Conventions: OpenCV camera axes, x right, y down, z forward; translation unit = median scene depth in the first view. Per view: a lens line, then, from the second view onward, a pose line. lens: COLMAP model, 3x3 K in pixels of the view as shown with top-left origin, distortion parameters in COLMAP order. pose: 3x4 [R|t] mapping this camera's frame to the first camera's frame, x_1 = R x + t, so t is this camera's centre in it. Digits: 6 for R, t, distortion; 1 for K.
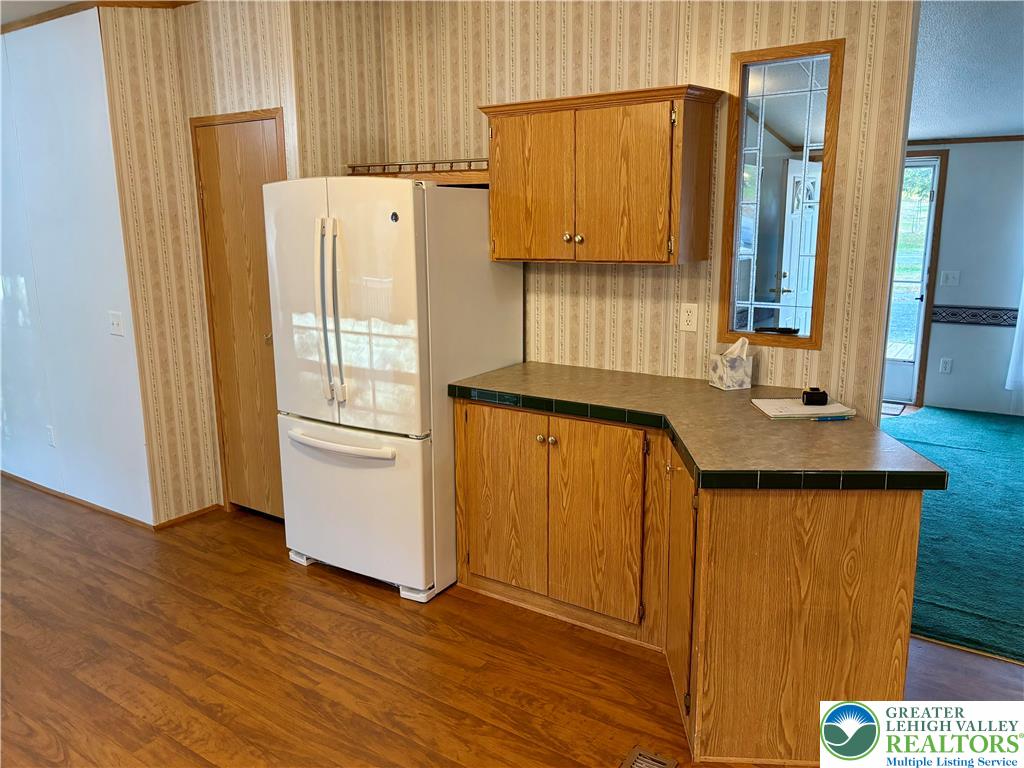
lens RADIAL K [[772.8, 0, 504.3], [0, 772.8, 377.1], [0, 0, 1]] dist [0.036479, -0.026013]
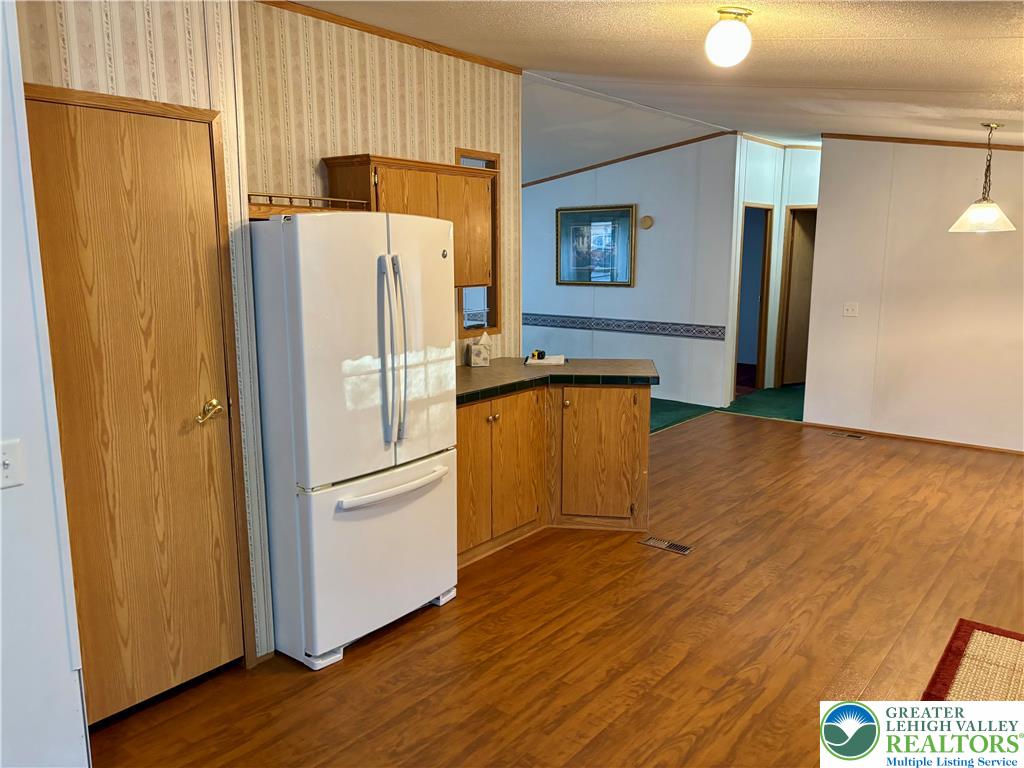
lens RADIAL K [[772.8, 0, 510.1], [0, 772.8, 377.5], [0, 0, 1]] dist [0.036479, -0.026013]
pose [[0.081517, -0.154511, 0.984622, -1.138308], [0.205993, 0.969192, 0.135035, -0.147128], [-0.975152, 0.191818, 0.110834, 0.734968]]
